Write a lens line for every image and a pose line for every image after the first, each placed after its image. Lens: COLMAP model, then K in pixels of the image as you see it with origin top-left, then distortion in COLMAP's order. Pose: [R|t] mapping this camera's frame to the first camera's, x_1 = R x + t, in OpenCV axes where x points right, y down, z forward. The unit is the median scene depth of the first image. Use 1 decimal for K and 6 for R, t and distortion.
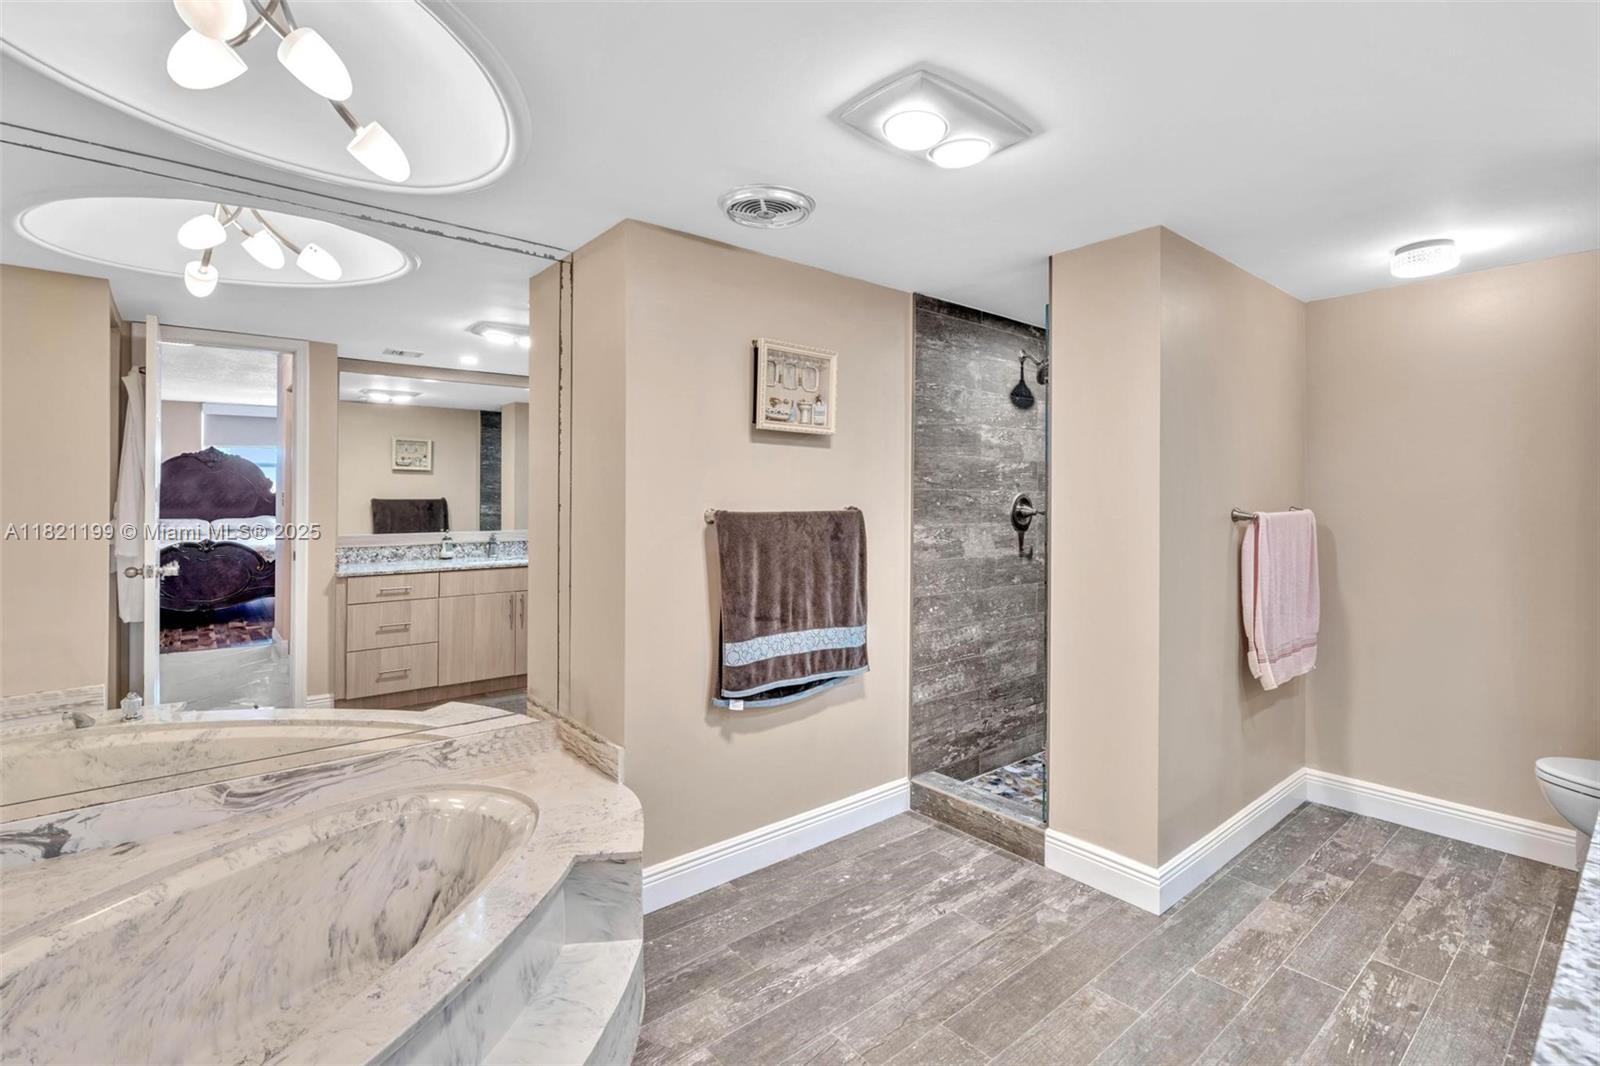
lens RADIAL K [[735.2, 0, 797.3], [0, 735.2, 500.7], [0, 0, 1]] dist [-0.010523, 0.004667]
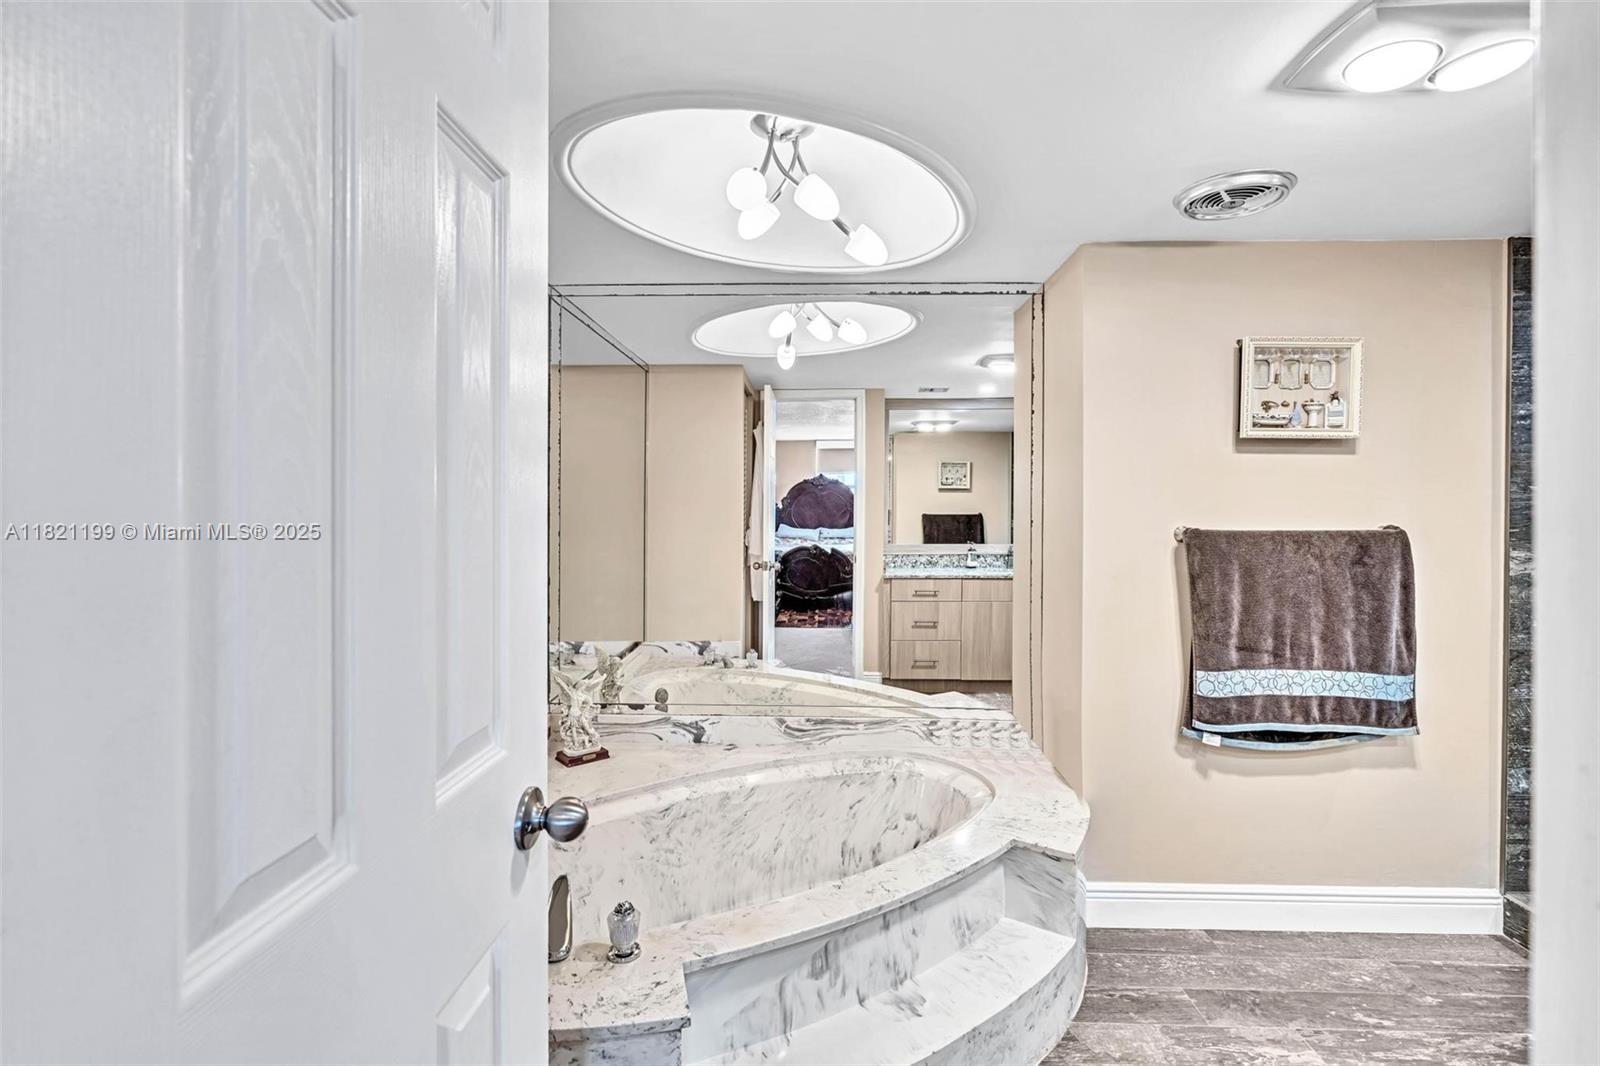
lens RADIAL K [[732.2, 0, 802.9], [0, 732.2, 515.1], [0, 0, 1]] dist [-0.000632, 0.000730]
pose [[0.753641, 0.001371, -0.657284, 0.126240], [-0.001372, 0.999999, 0.000513, -0.003011], [0.657284, 0.000515, 0.753642, -0.027302]]
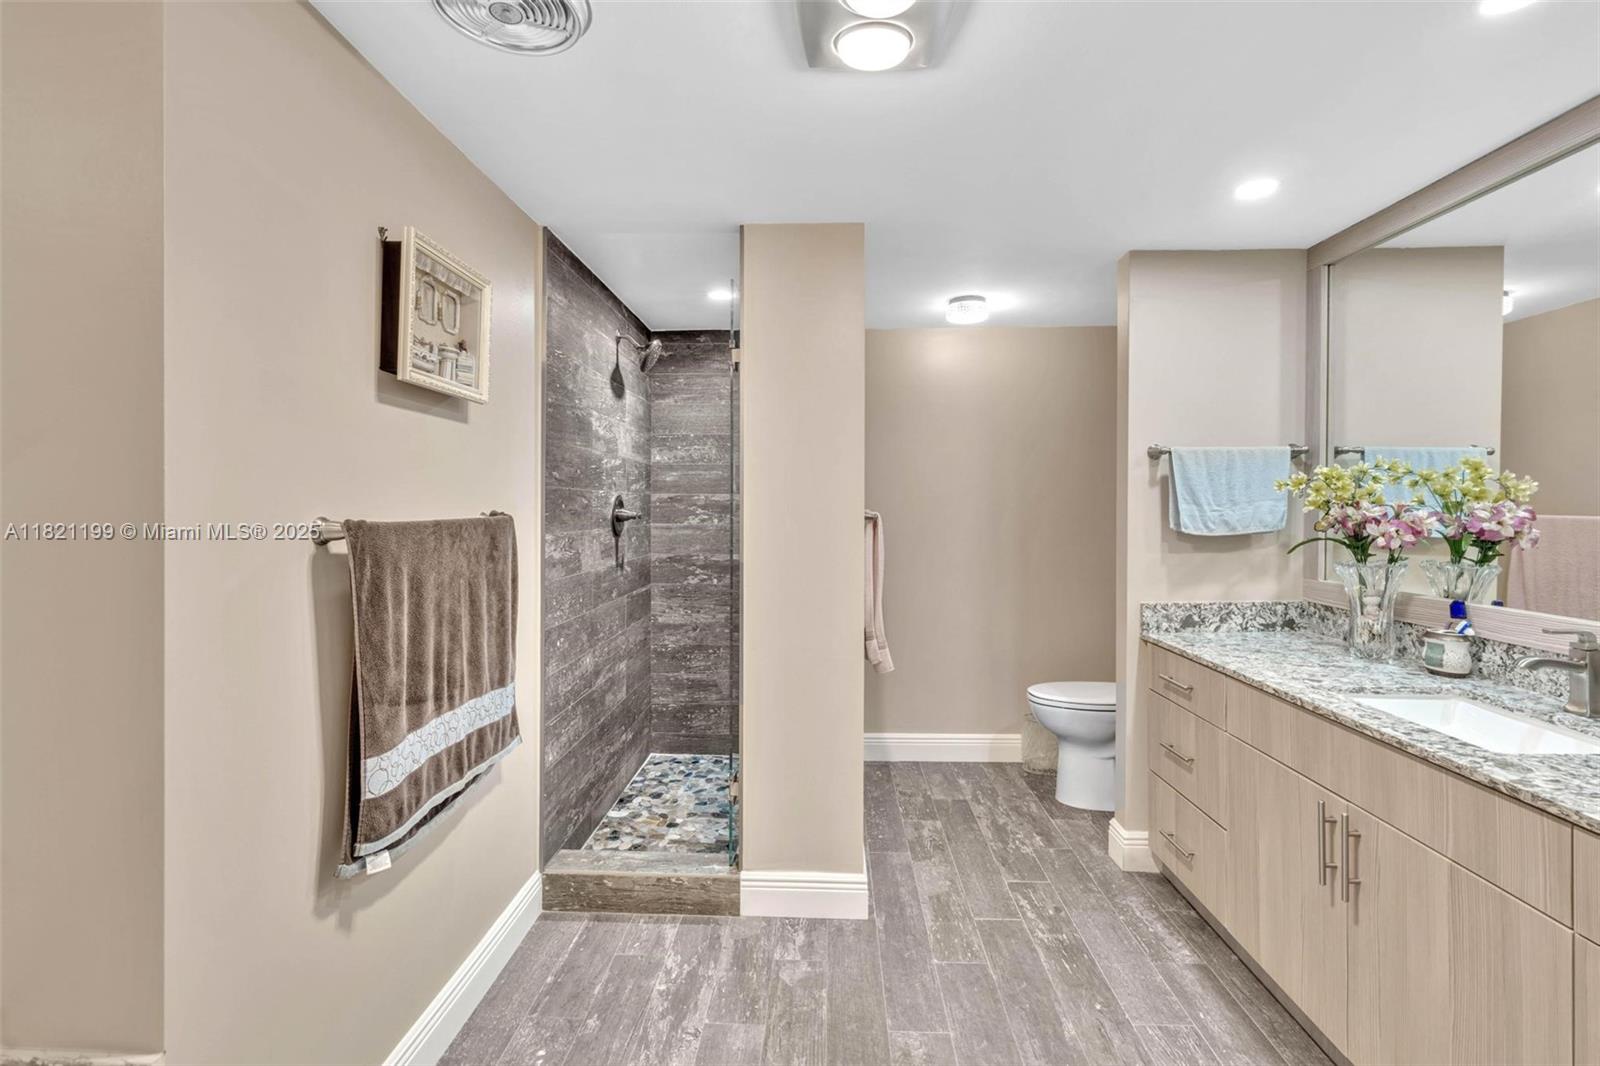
lens RADIAL K [[727.8, 0, 795.7], [0, 727.8, 509.1], [0, 0, 1]] dist [-0.004000, -0.000002]
pose [[0.671324, -0.007825, 0.741122, -0.263579], [0.001813, 0.999959, 0.008915, 0.000659], [-0.741161, -0.004641, 0.671311, 0.363503]]
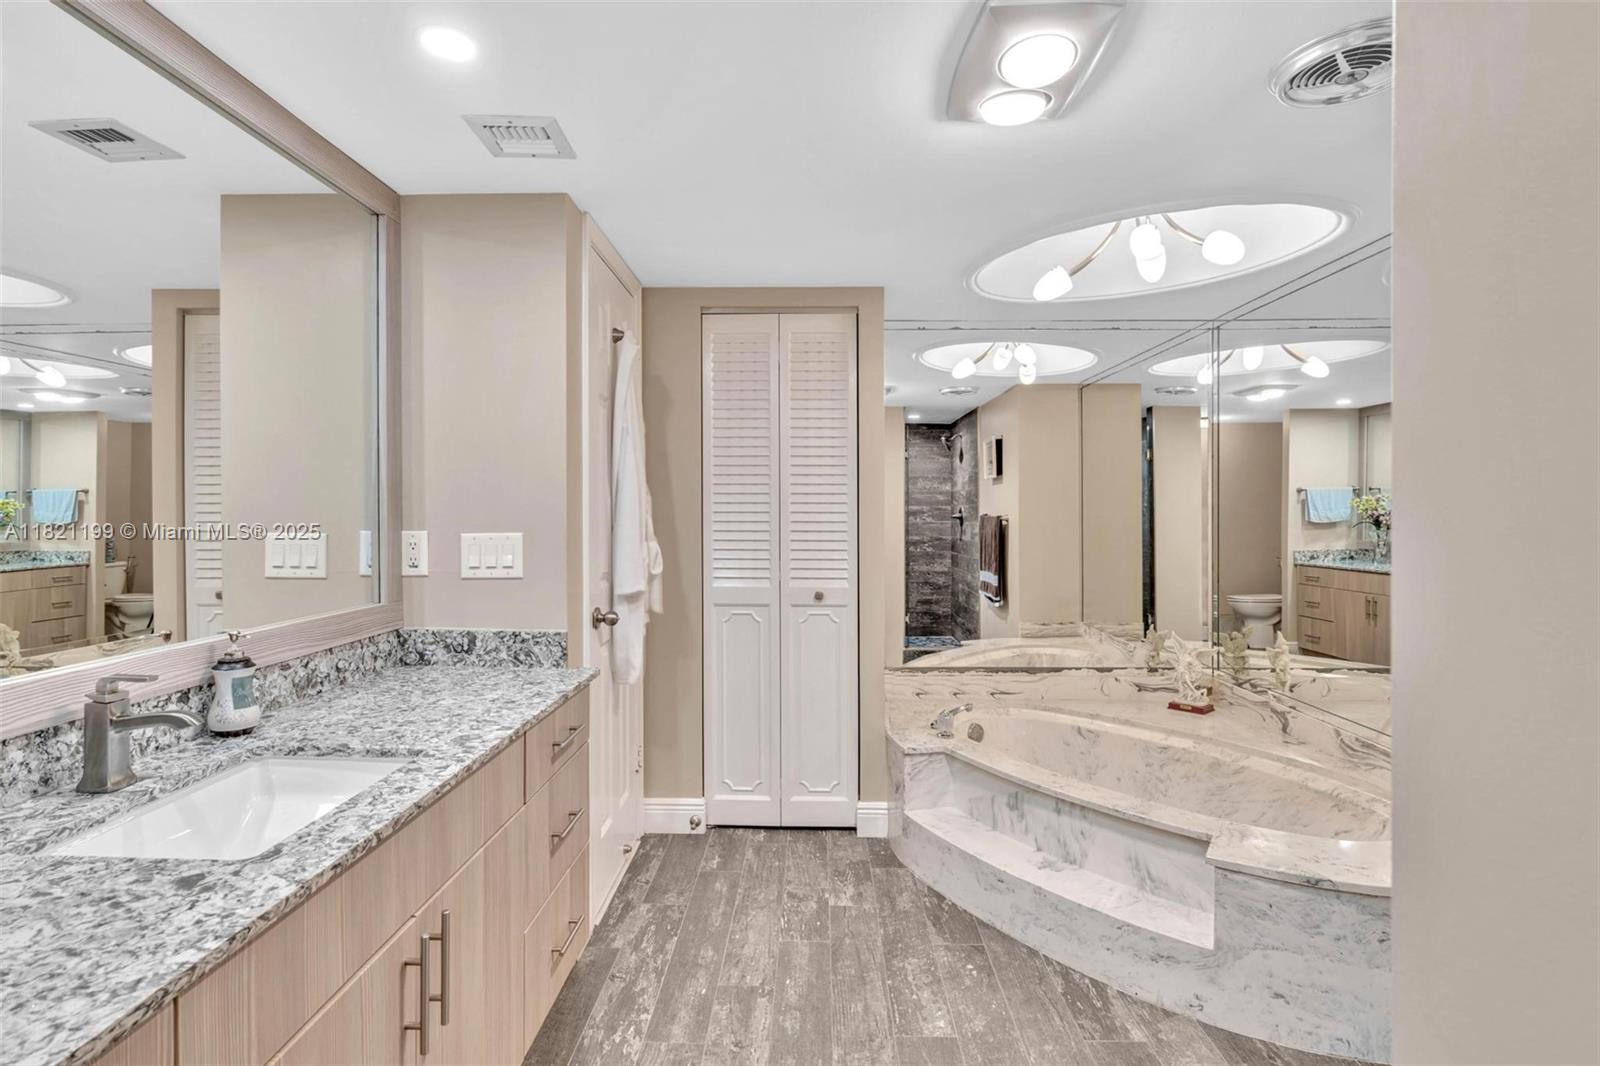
lens RADIAL K [[842.3, 0, 796.6], [0, 842.3, 512.4], [0, 0, 1]] dist [-0.000814, 0.000047]
pose [[-0.654820, -0.002485, -0.755781, 0.728309], [-0.002612, 0.999996, -0.001024, 0.003999], [0.755780, 0.001303, -0.654824, 0.934556]]
